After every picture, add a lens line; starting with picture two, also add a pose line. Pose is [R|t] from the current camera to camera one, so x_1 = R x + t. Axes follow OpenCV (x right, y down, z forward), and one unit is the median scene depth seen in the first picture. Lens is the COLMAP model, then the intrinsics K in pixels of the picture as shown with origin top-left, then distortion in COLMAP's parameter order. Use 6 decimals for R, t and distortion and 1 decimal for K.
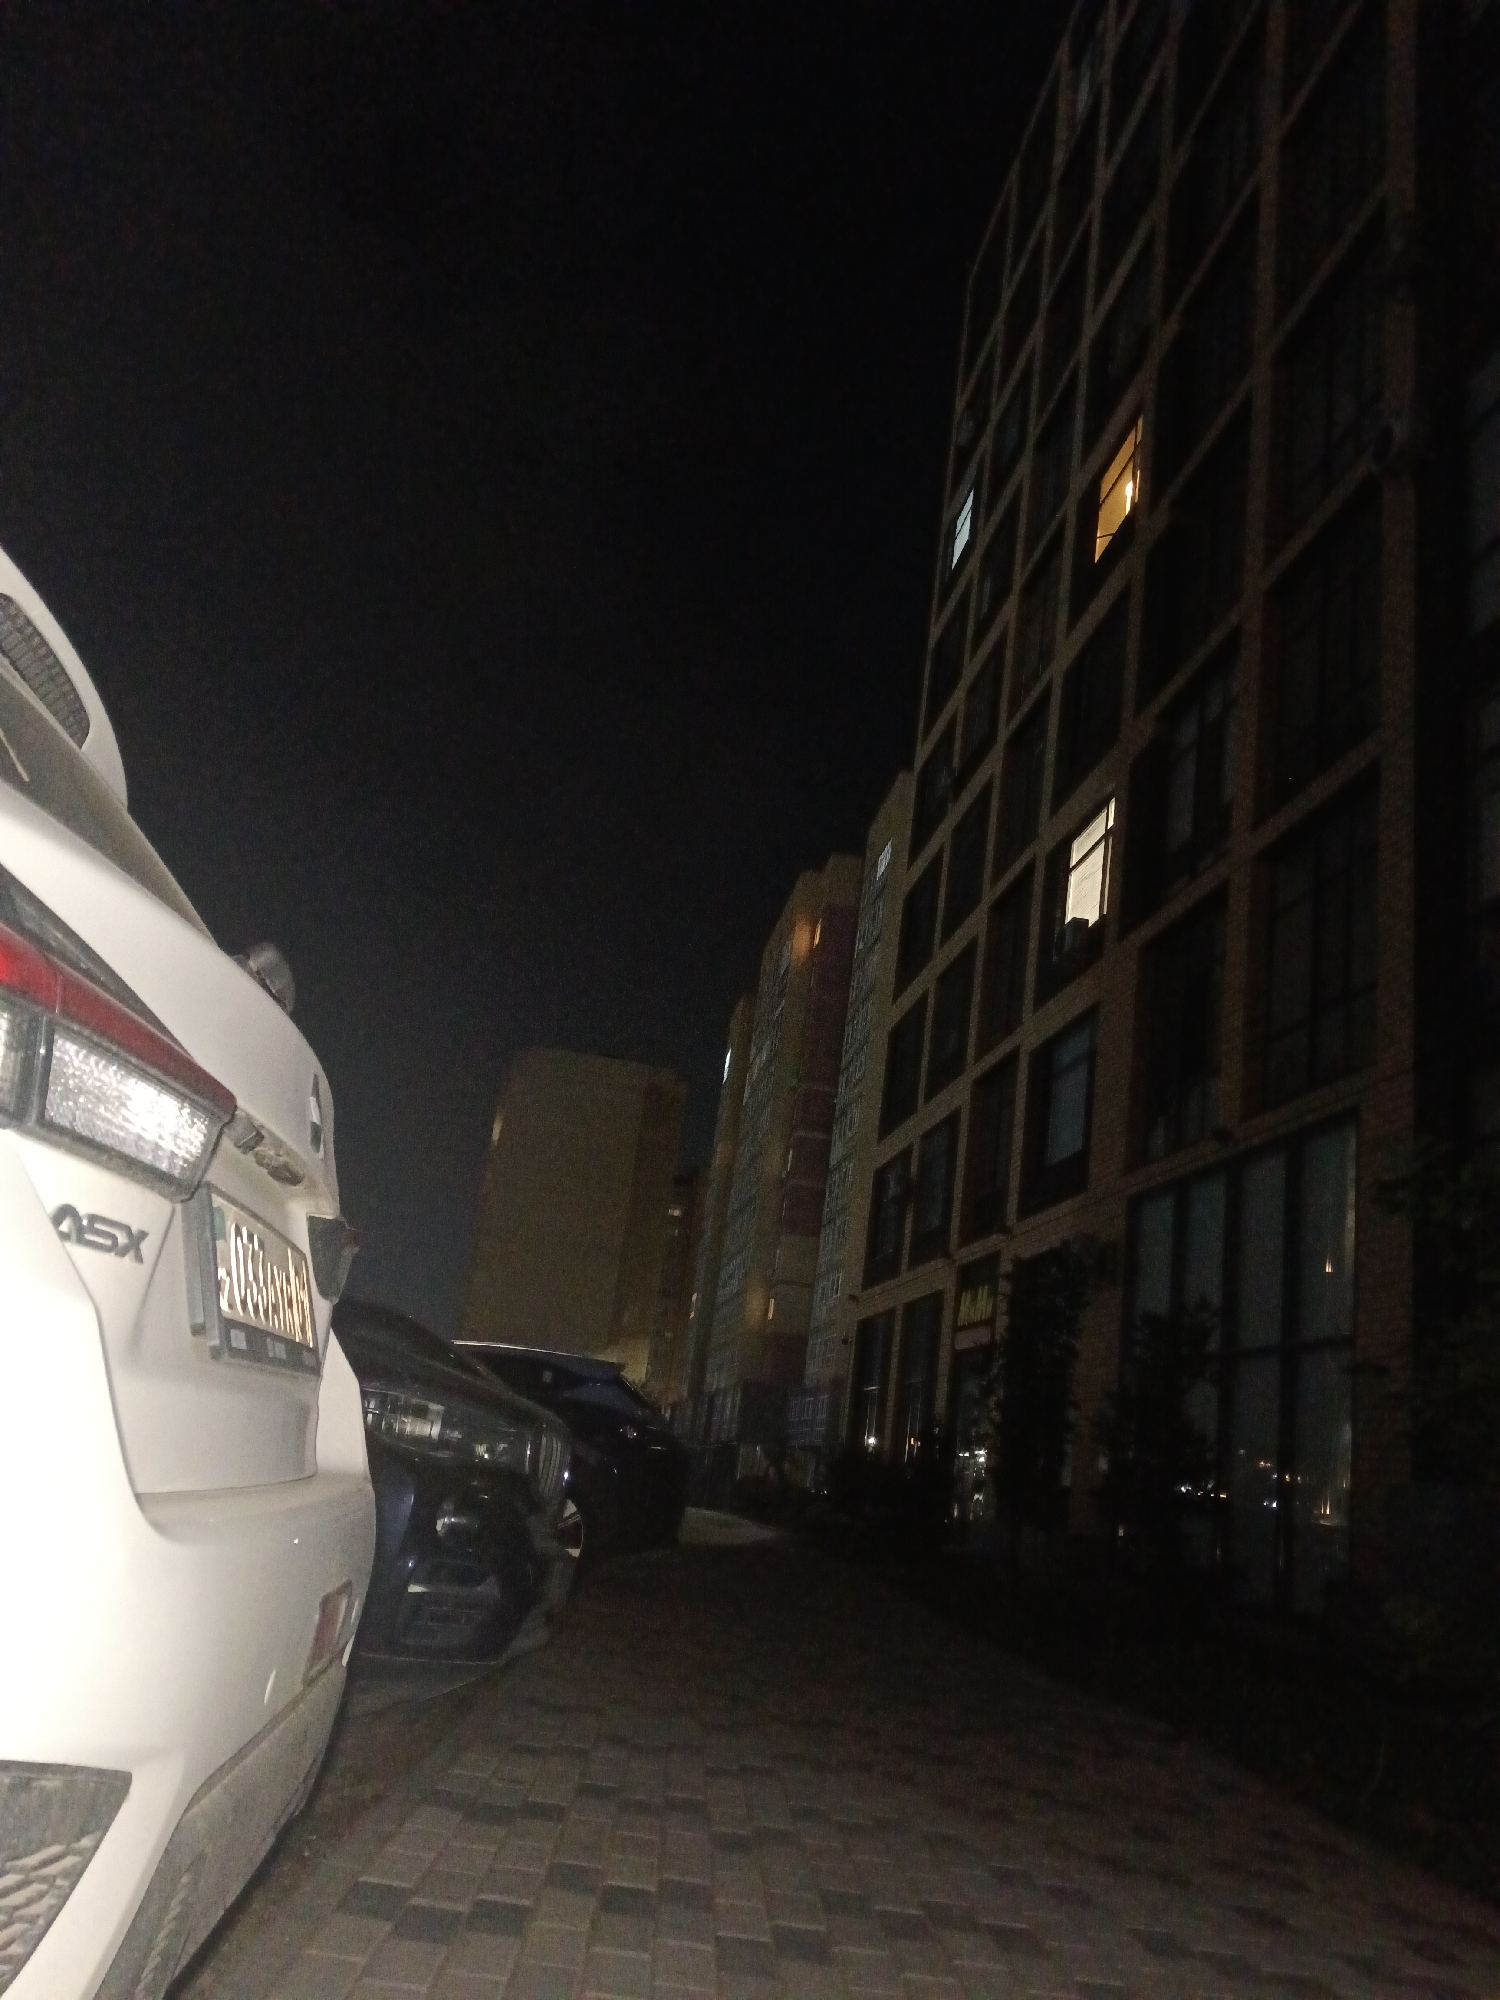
lens RADIAL K [[1488.7, 0, 750.0], [0, 1488.7, 1000.0], [0, 0, 1]] dist [0.090578, -0.158306]
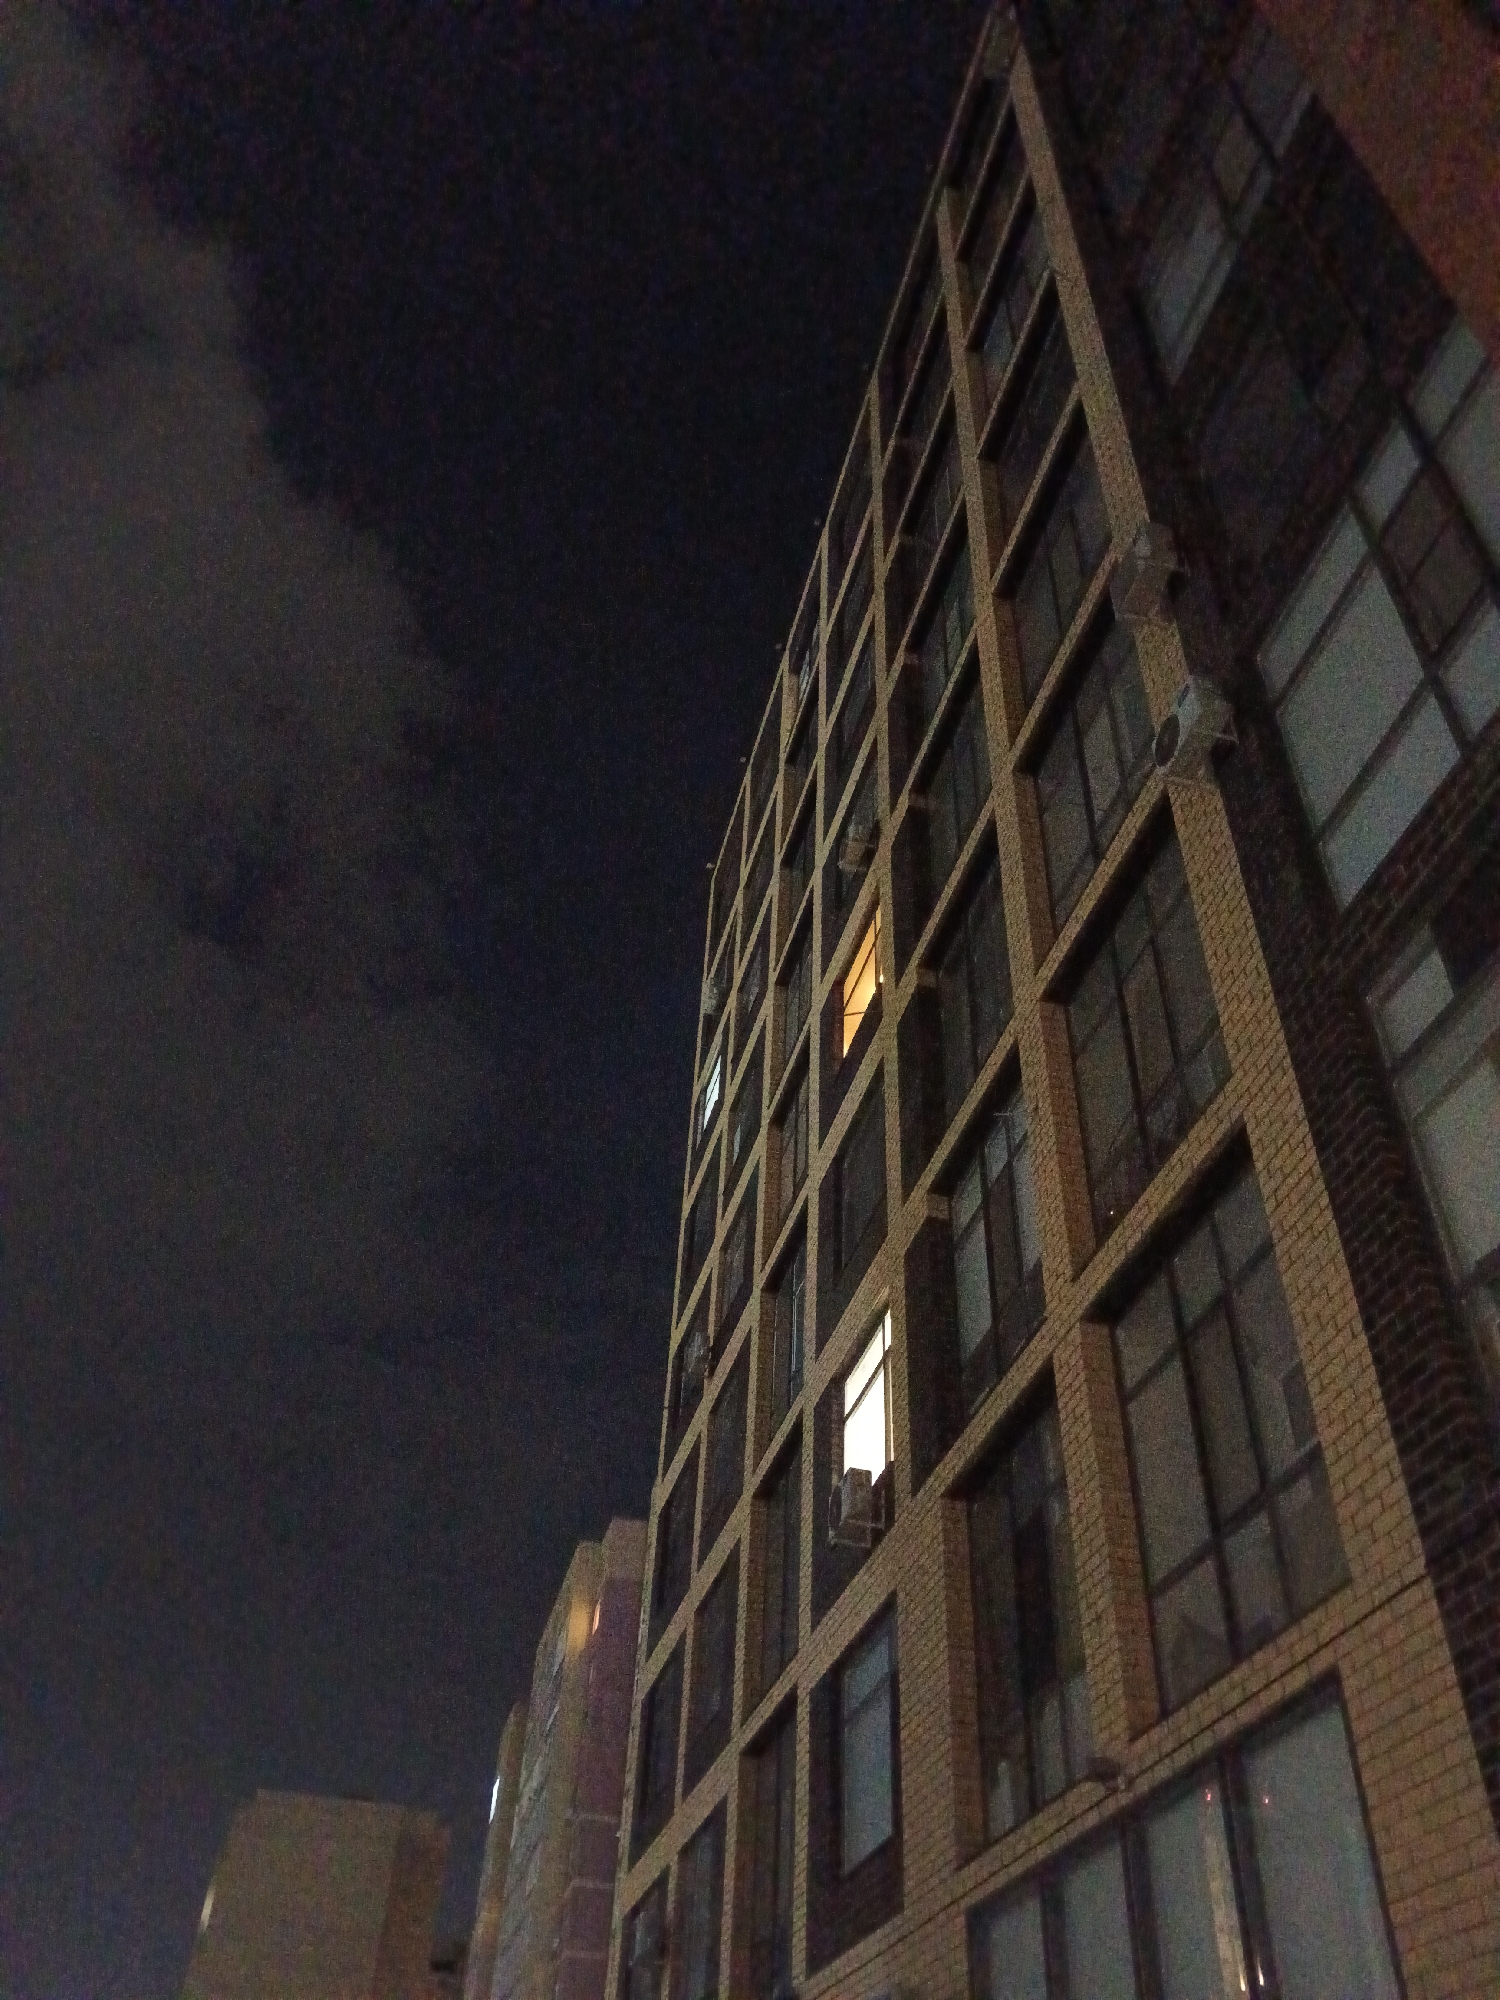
lens RADIAL K [[1488.7, 0, 750.0], [0, 1488.7, 1000.0], [0, 0, 1]] dist [0.090578, -0.158306]
pose [[0.990670, 0.005680, 0.136164, 0.059531], [0.053293, 0.903424, -0.425423, 0.039697], [-0.125430, 0.428711, 0.894692, 0.227497]]
